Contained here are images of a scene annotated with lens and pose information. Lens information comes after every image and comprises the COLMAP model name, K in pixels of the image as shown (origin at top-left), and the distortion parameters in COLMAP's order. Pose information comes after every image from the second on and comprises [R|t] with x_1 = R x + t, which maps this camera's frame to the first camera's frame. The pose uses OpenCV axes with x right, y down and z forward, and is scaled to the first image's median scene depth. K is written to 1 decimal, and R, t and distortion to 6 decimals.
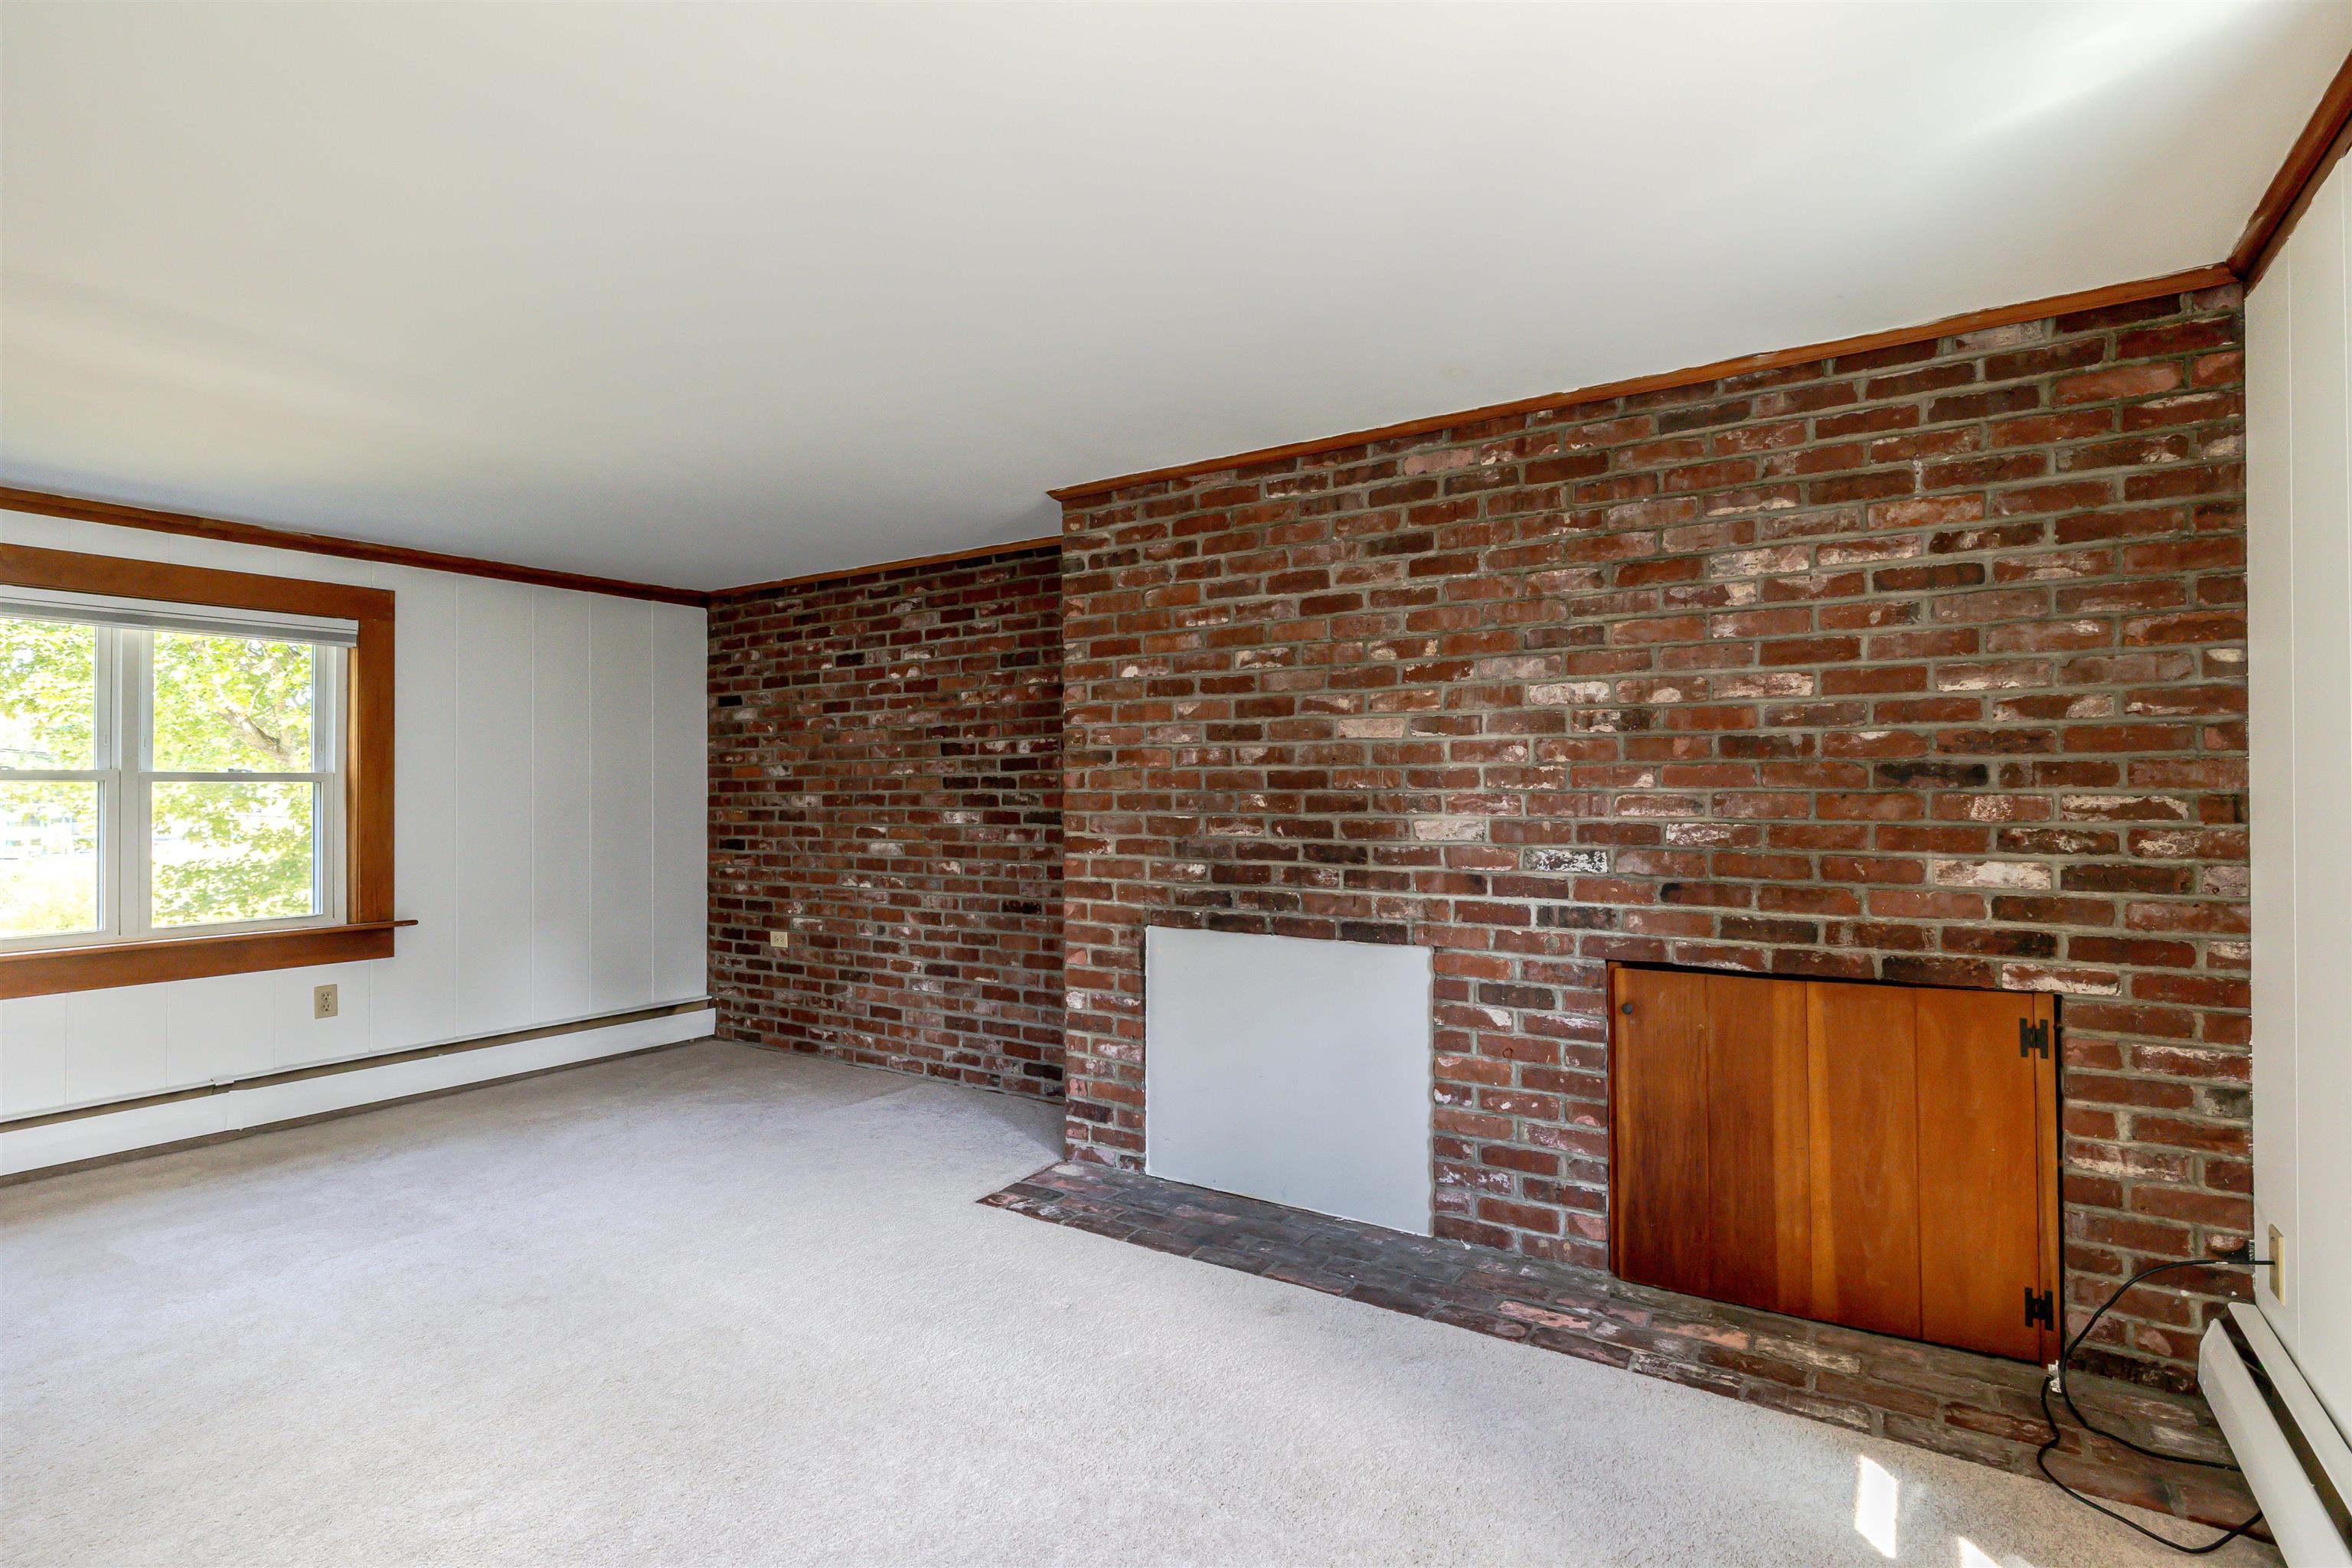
lens RADIAL K [[1140.8, 0, 1173.9], [0, 1140.8, 778.9], [0, 0, 1]] dist [-0.005854, 0.002624]
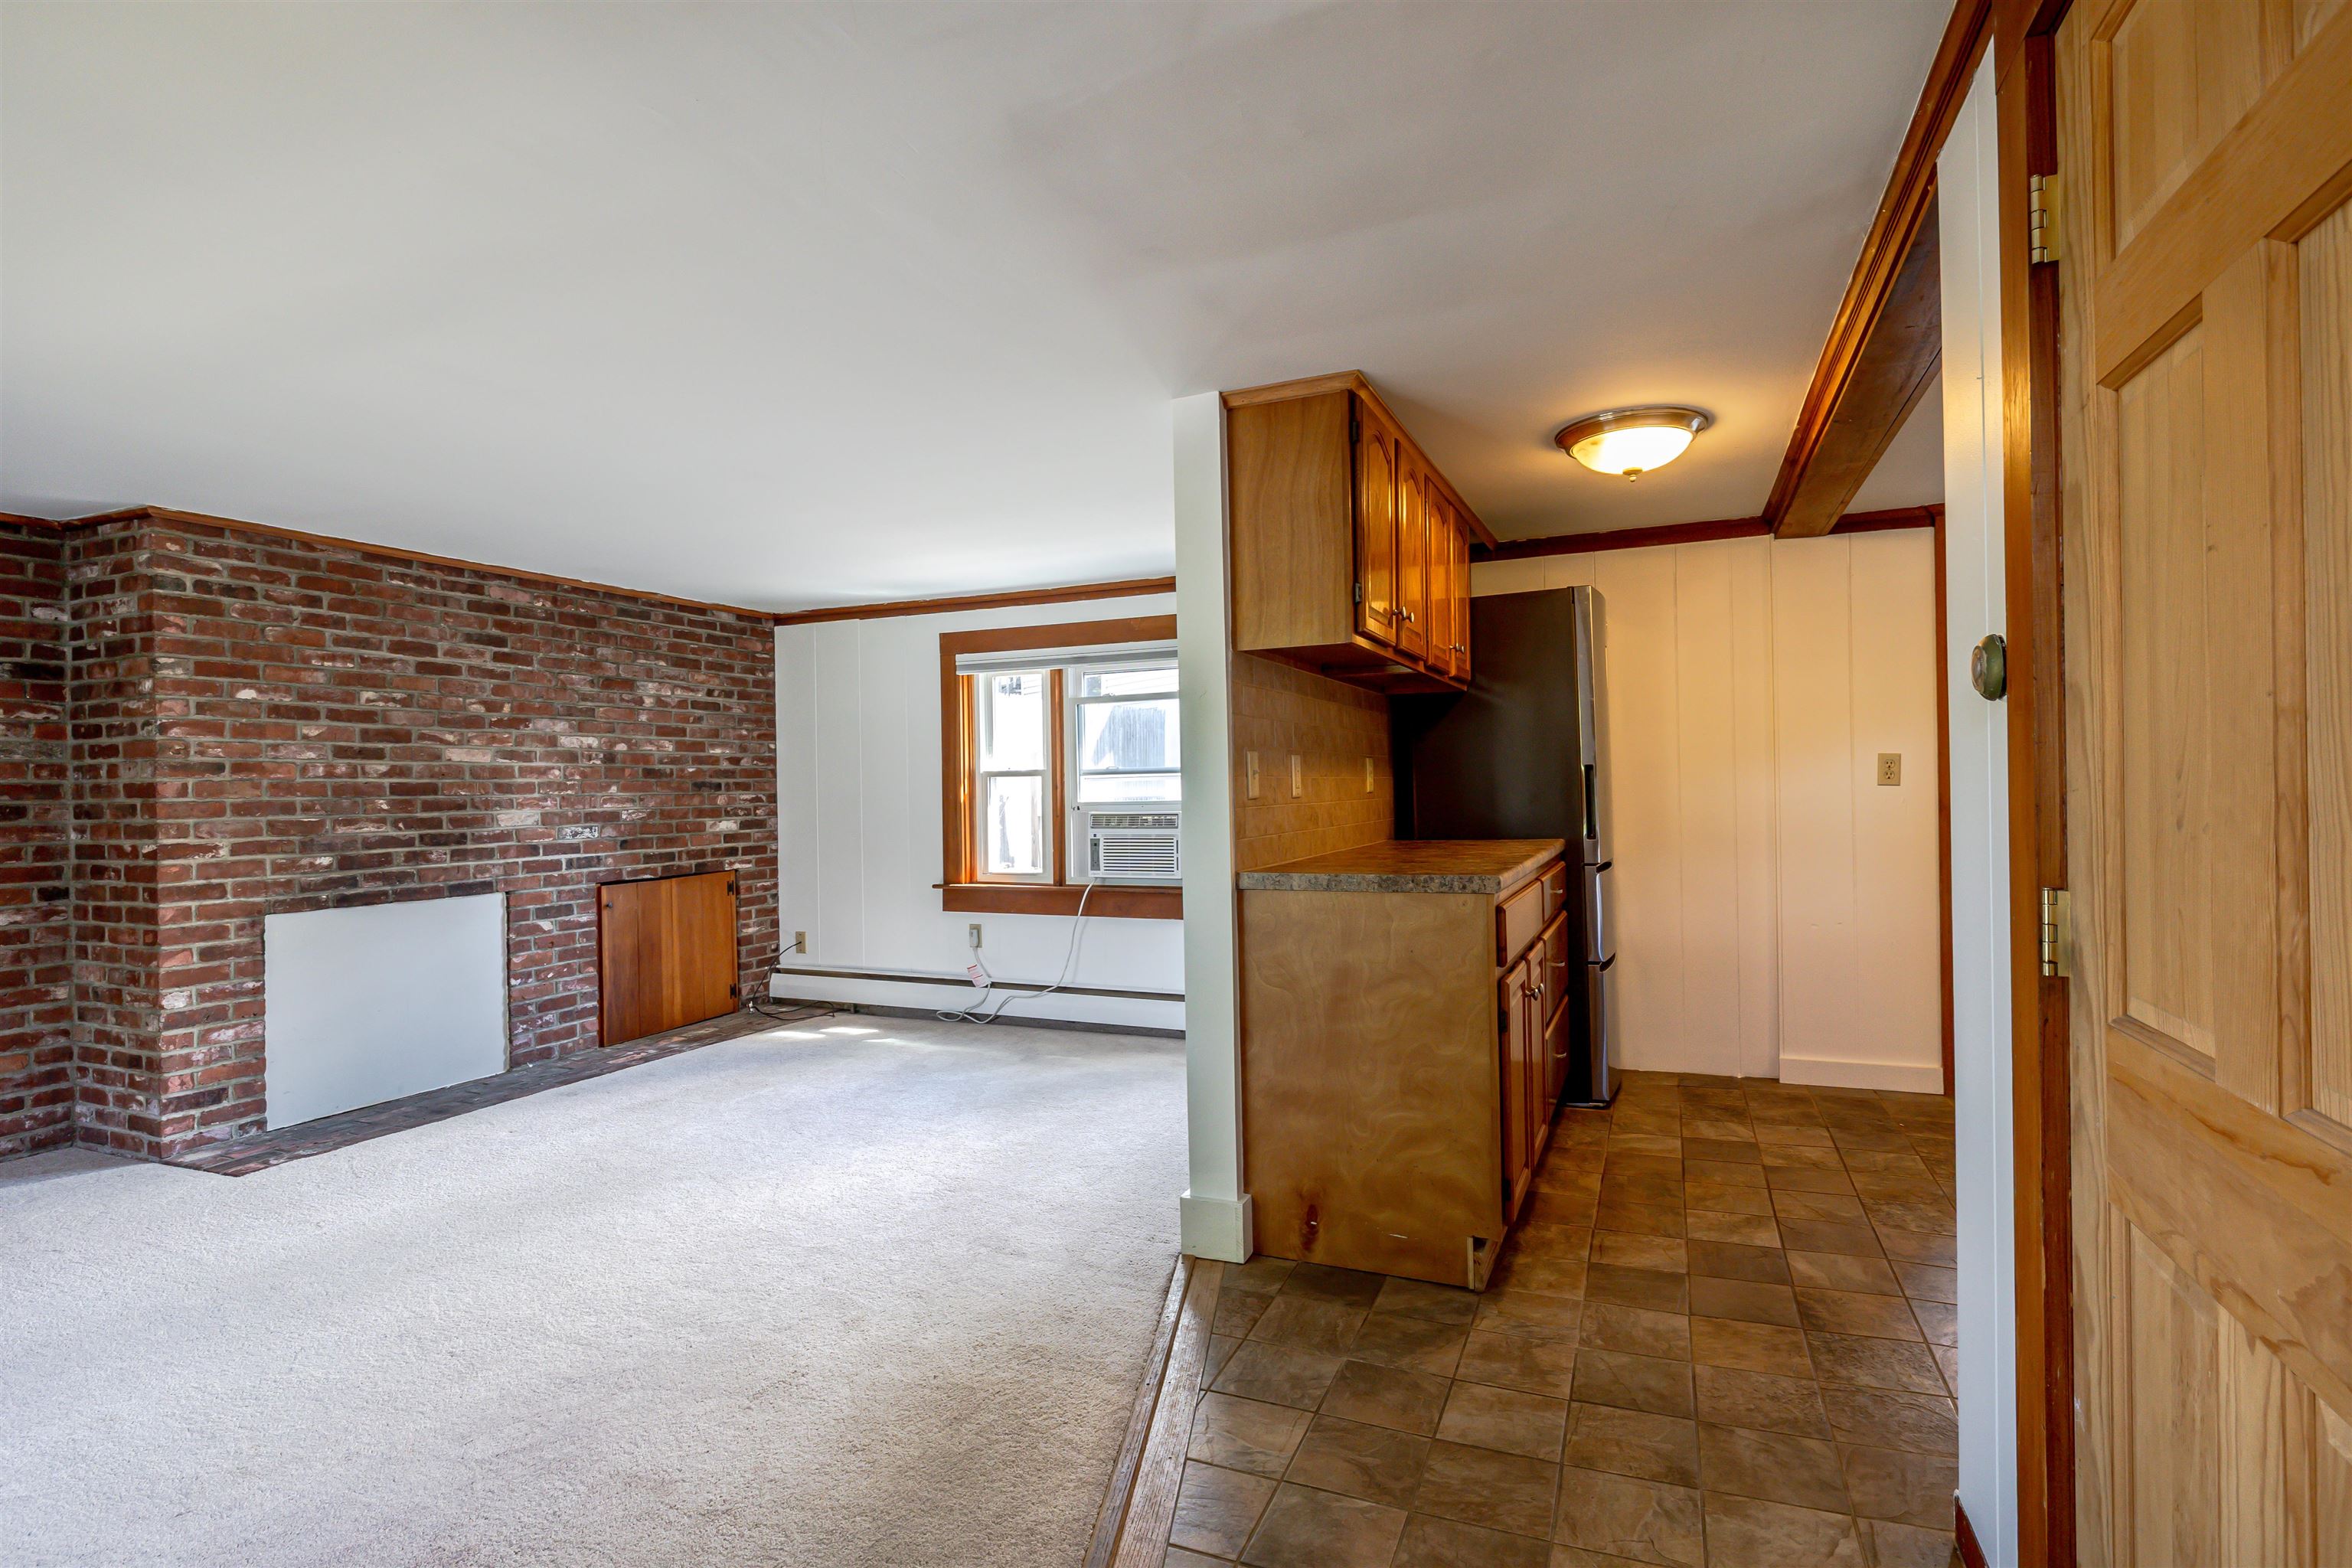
lens RADIAL K [[1140.8, 0, 1174.6], [0, 1140.8, 780.7], [0, 0, 1]] dist [-0.005854, 0.002624]
pose [[-0.160430, 0.010873, 0.986987, -1.337770], [0.007528, 0.999924, -0.009791, 0.010648], [-0.987018, 0.005860, -0.160500, 0.279987]]
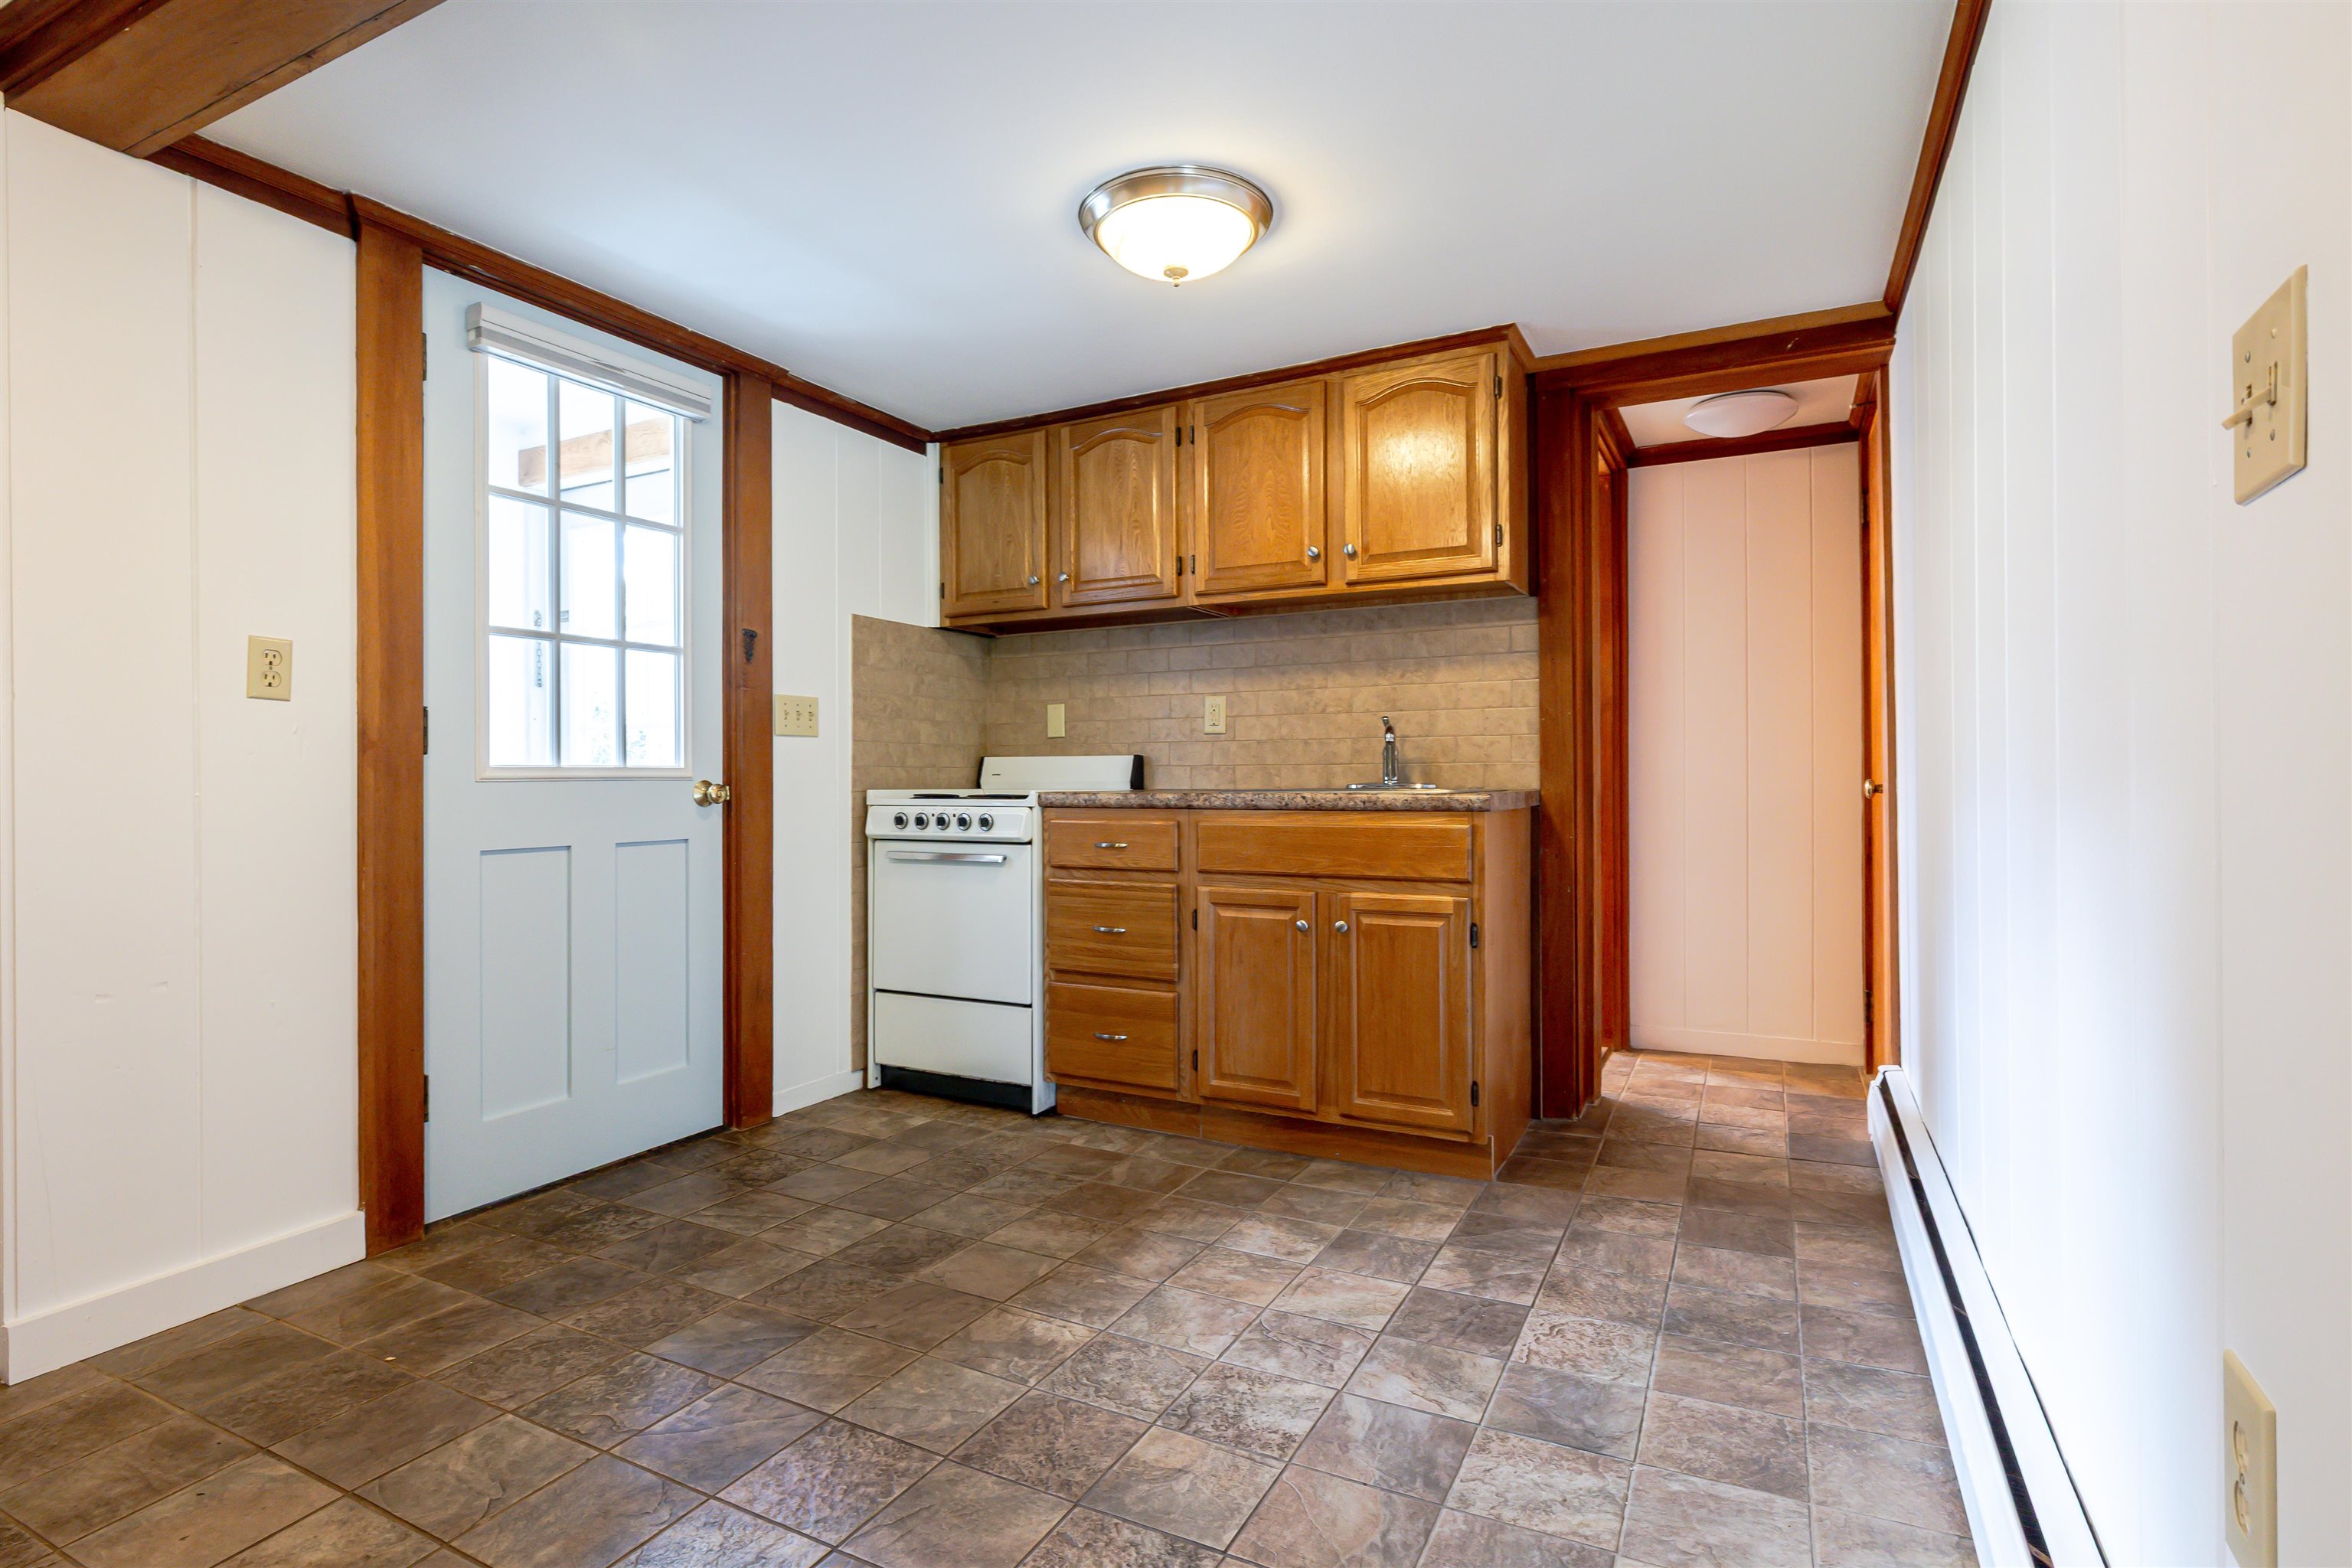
lens RADIAL K [[1140.8, 0, 1183.2], [0, 1140.8, 776.2], [0, 0, 1]] dist [-0.005854, 0.002624]
pose [[-0.995670, 0.010033, -0.092415, -0.704445], [0.010827, 0.999909, -0.008100, 0.062005], [0.092325, -0.009065, -0.995688, 0.004262]]
